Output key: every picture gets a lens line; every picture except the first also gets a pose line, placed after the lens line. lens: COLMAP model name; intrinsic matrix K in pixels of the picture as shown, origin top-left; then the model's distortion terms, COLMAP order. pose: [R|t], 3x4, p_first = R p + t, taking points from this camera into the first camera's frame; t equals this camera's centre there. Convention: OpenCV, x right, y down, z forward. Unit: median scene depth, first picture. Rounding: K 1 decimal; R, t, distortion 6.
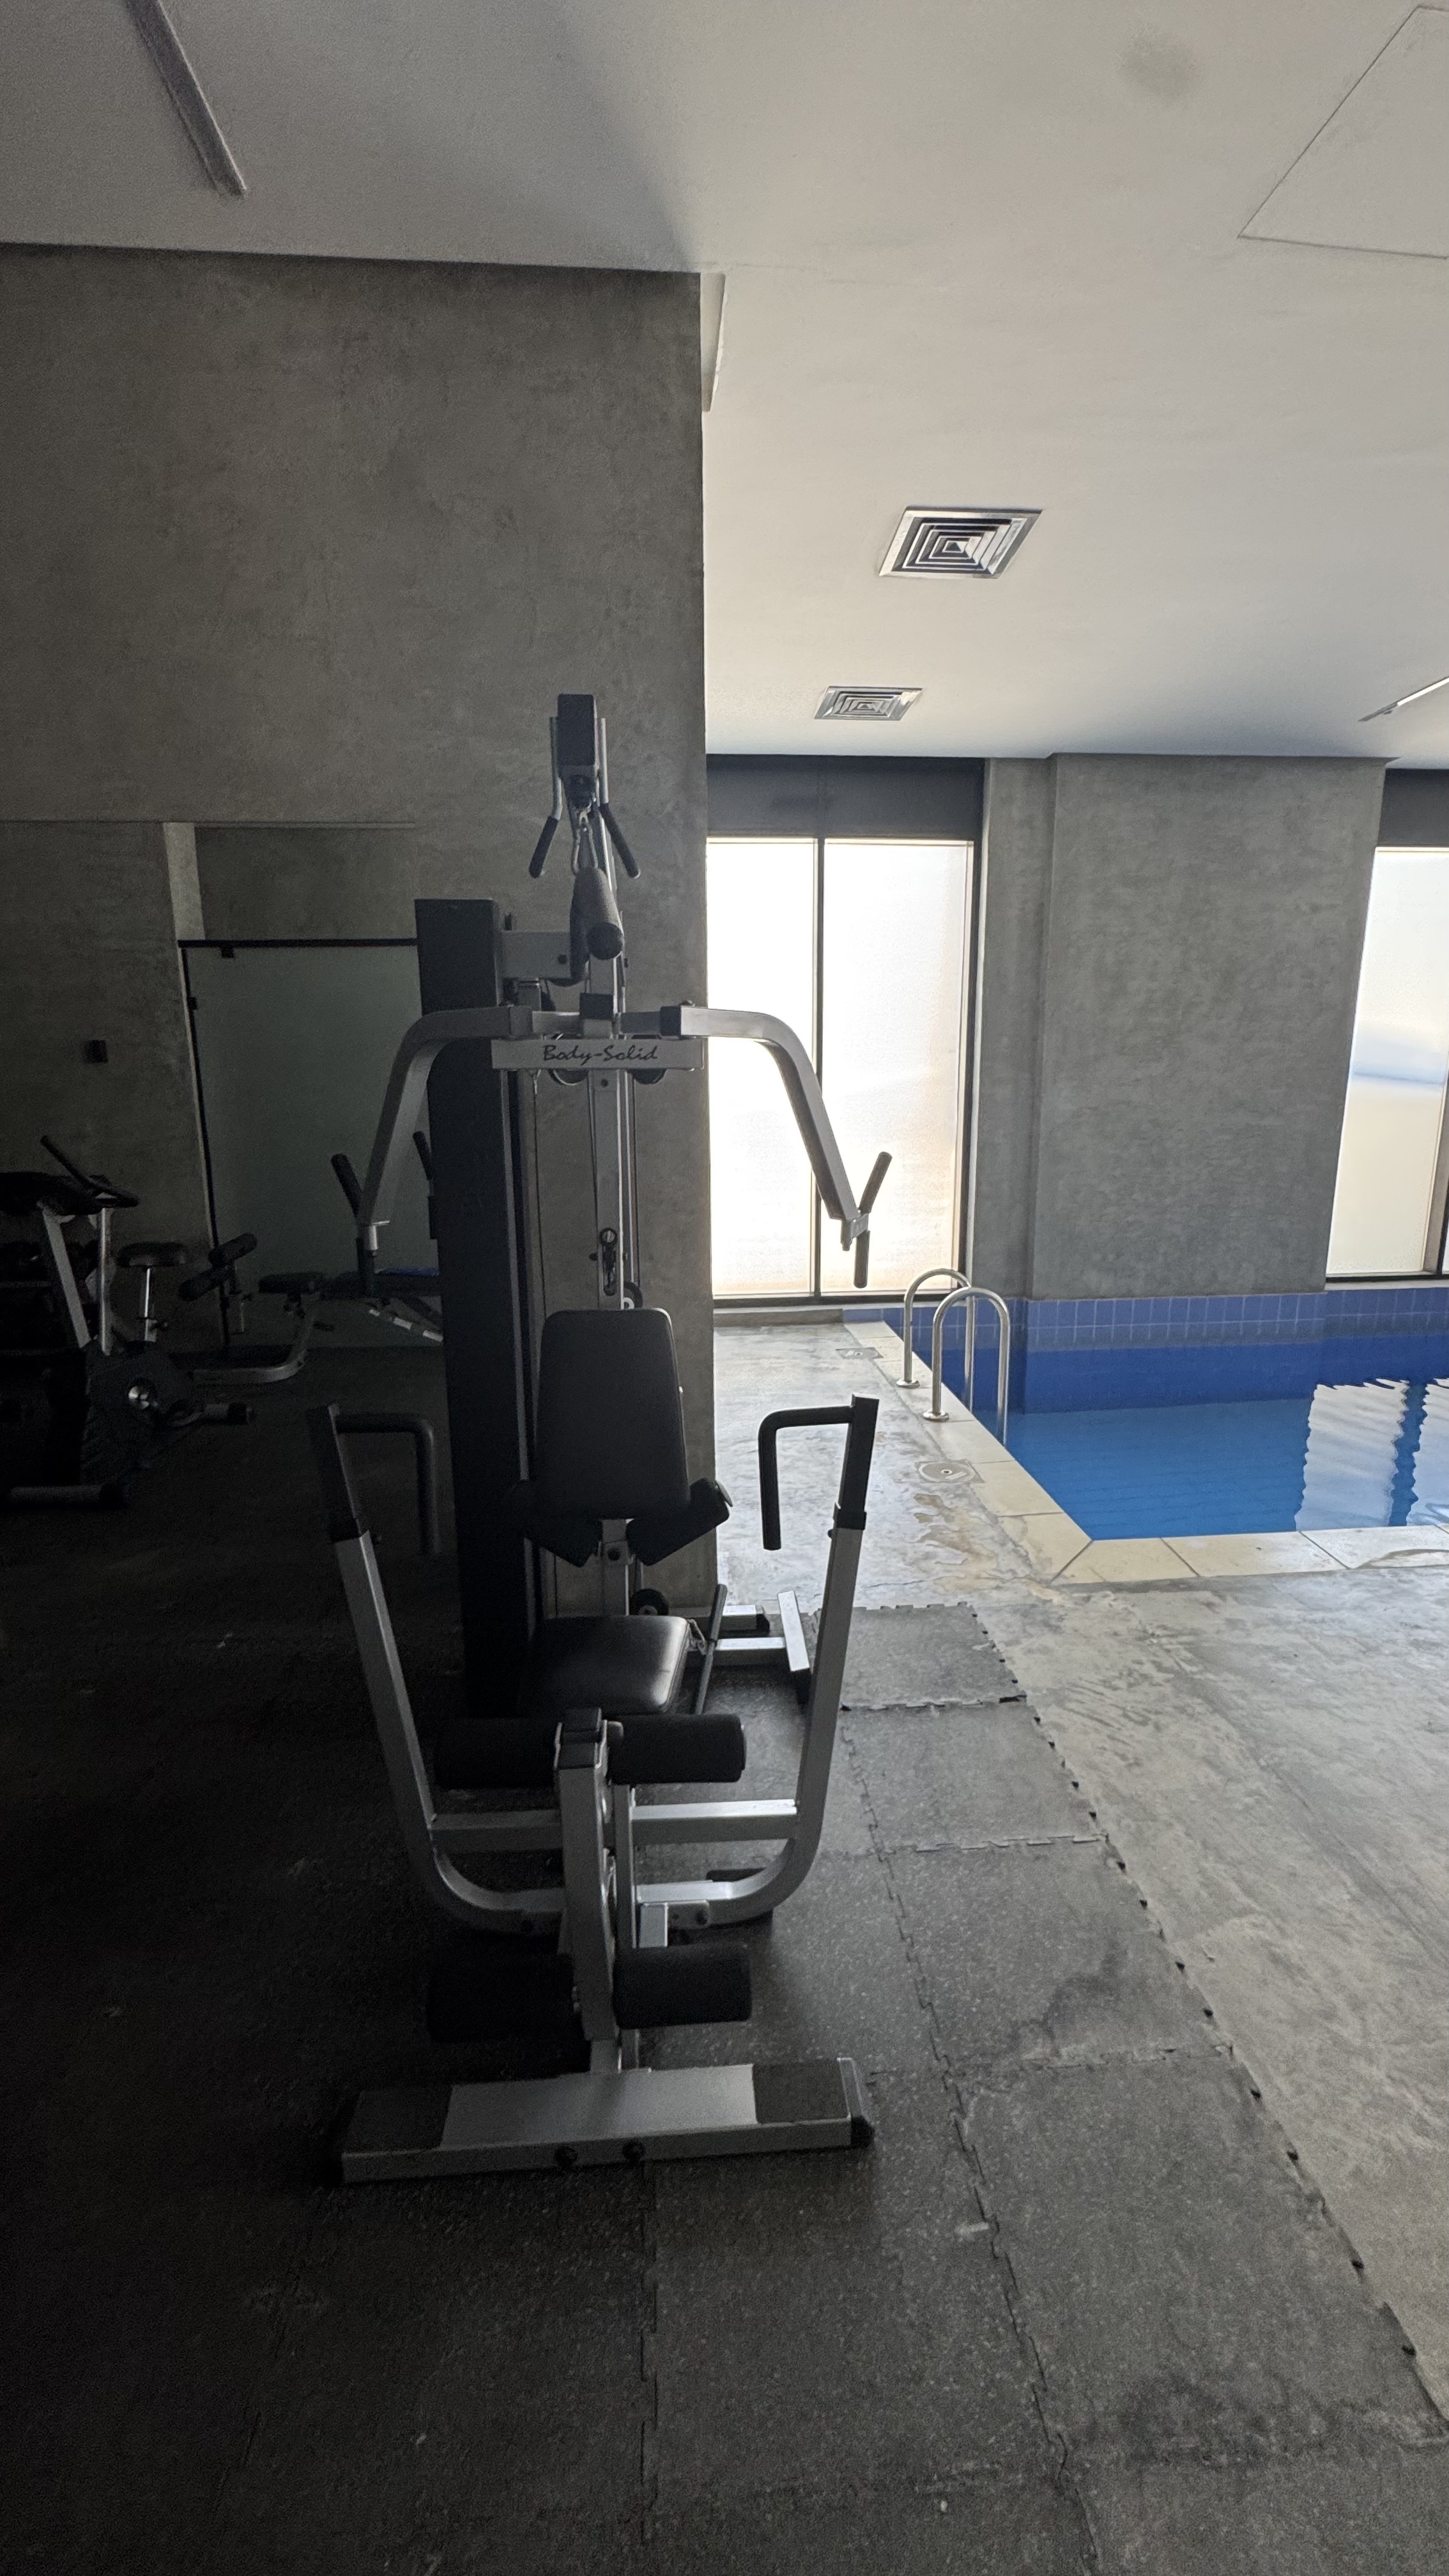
lens RADIAL K [[1049.6, 0, 724.5], [0, 1049.6, 1288.0], [0, 0, 1]] dist [-0.000326, 0.000164]
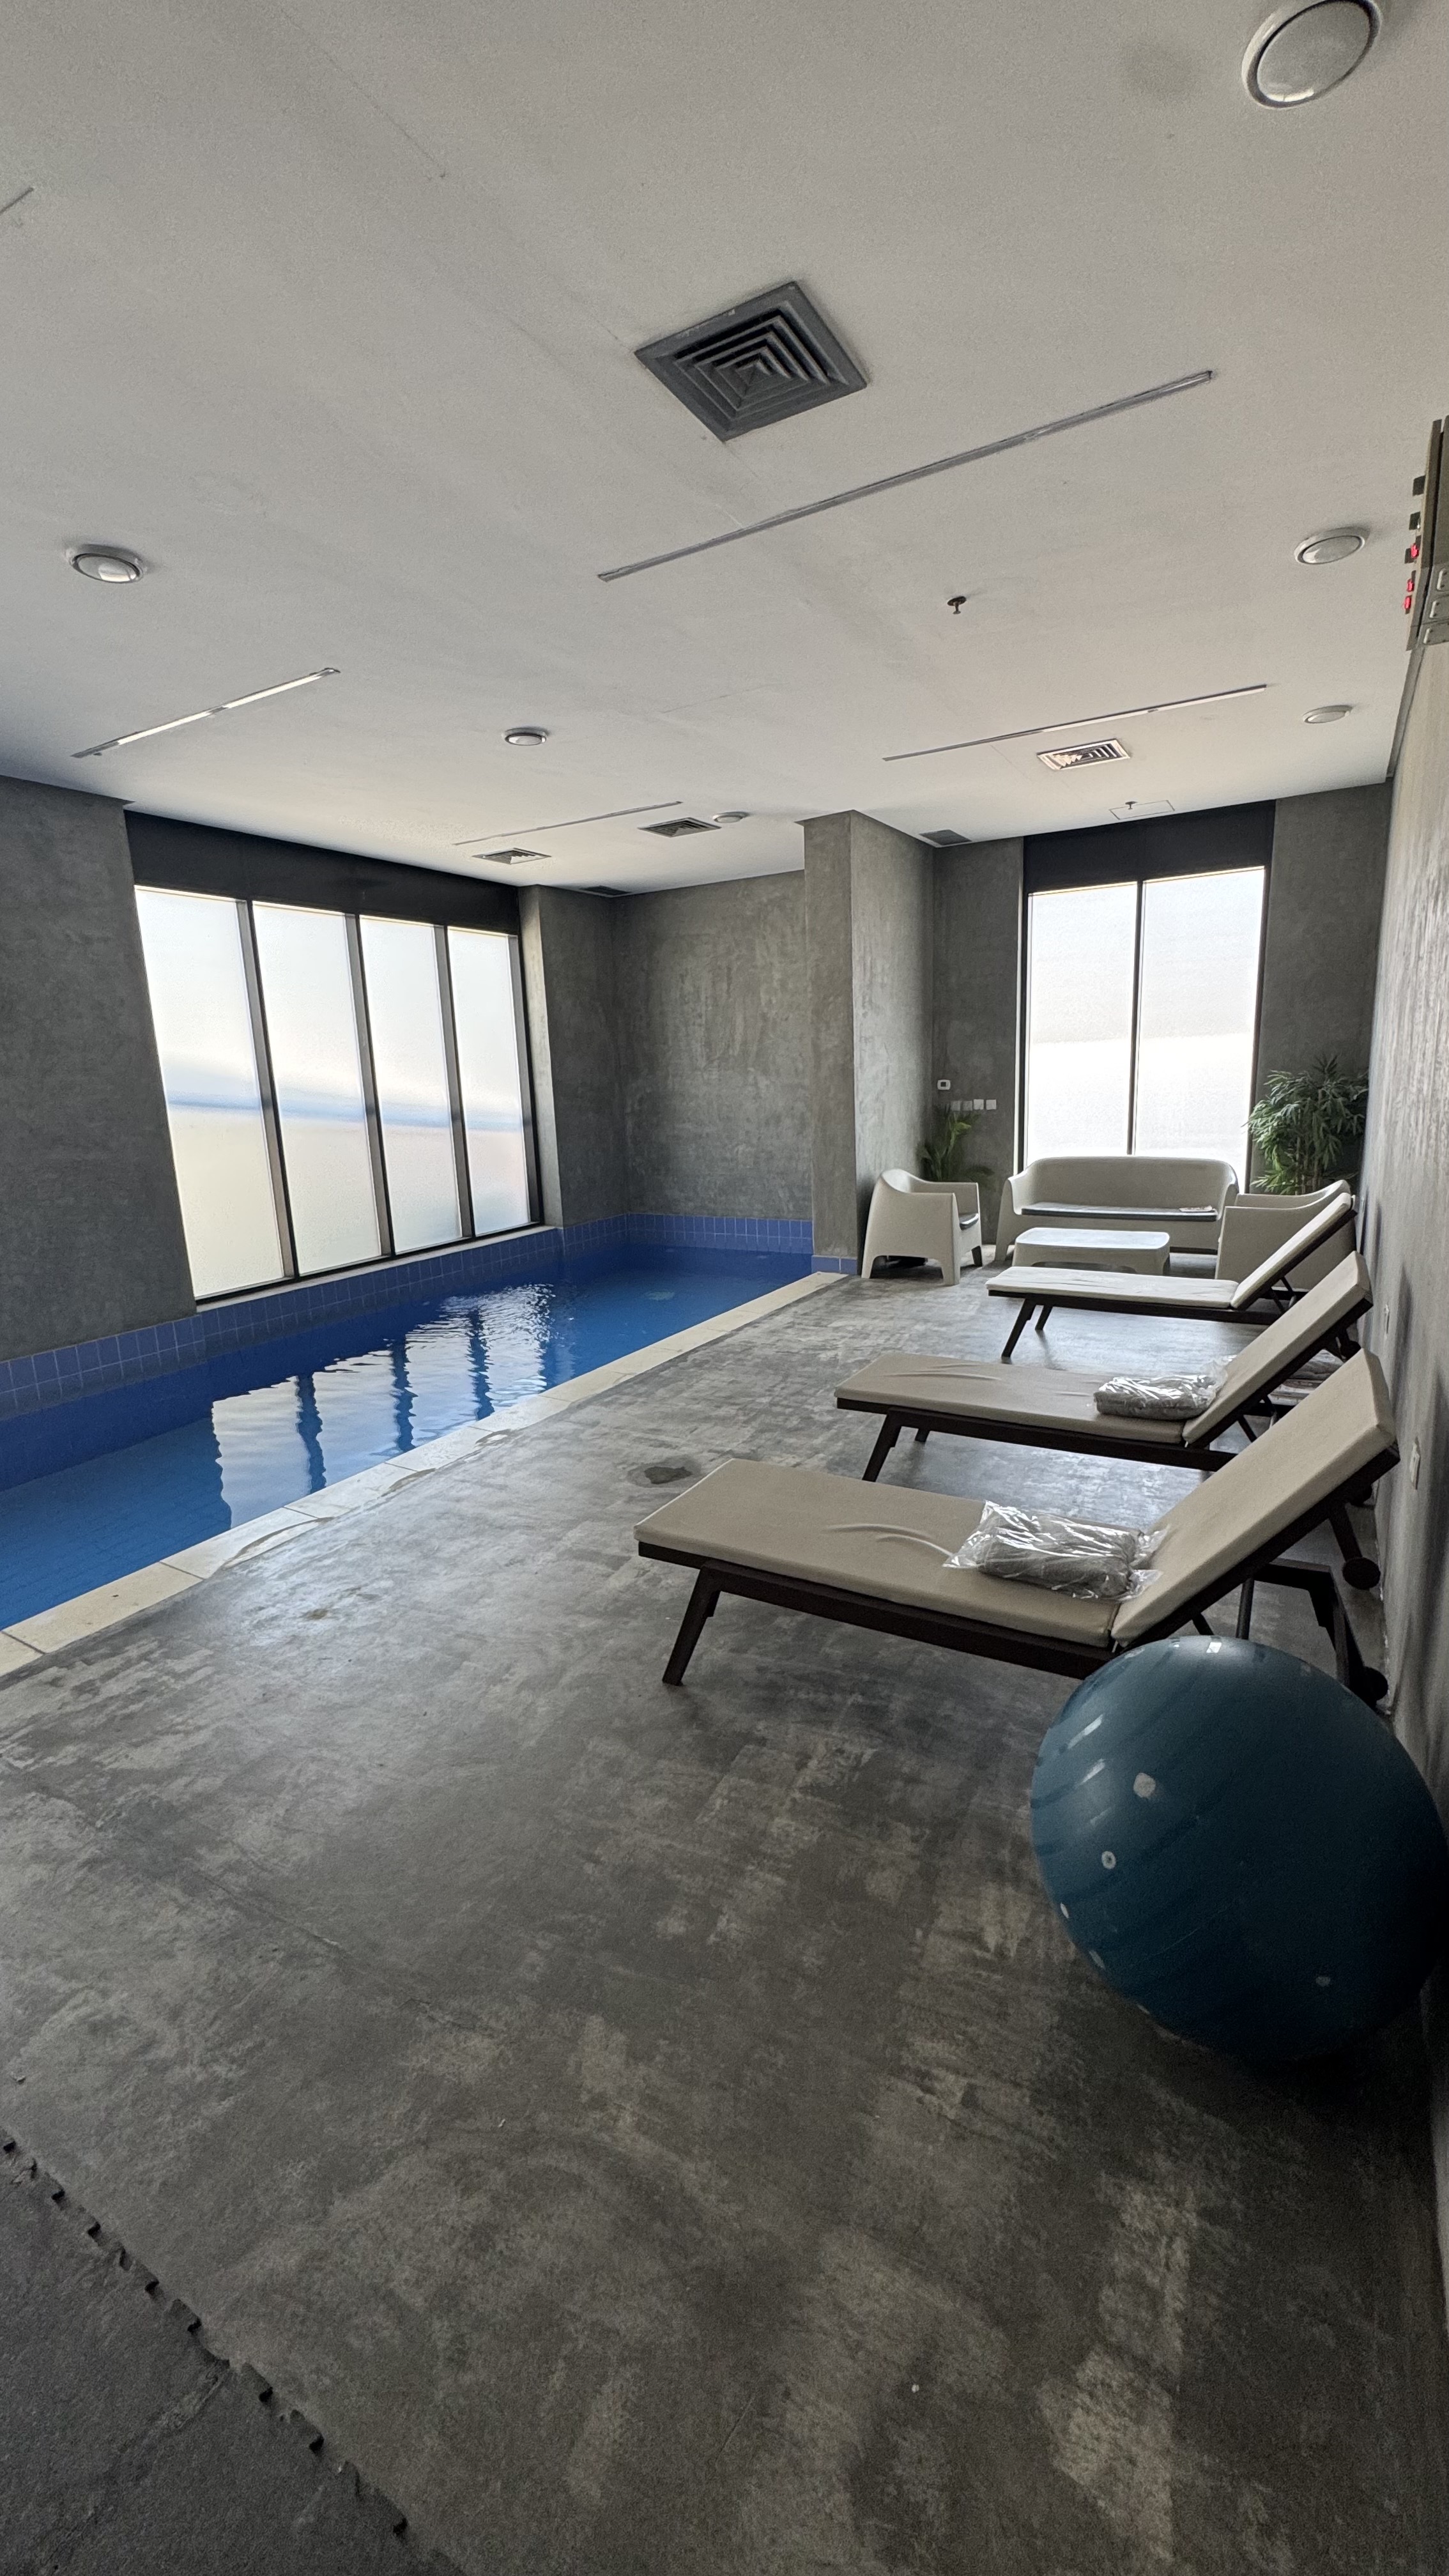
lens RADIAL K [[1049.6, 0, 724.5], [0, 1049.6, 1288.0], [0, 0, 1]] dist [-0.000326, 0.000164]
pose [[0.564067, -0.182827, 0.805234, 0.099253], [0.204884, 0.975673, 0.078004, 0.010842], [-0.799907, 0.120980, 0.587804, -0.052972]]
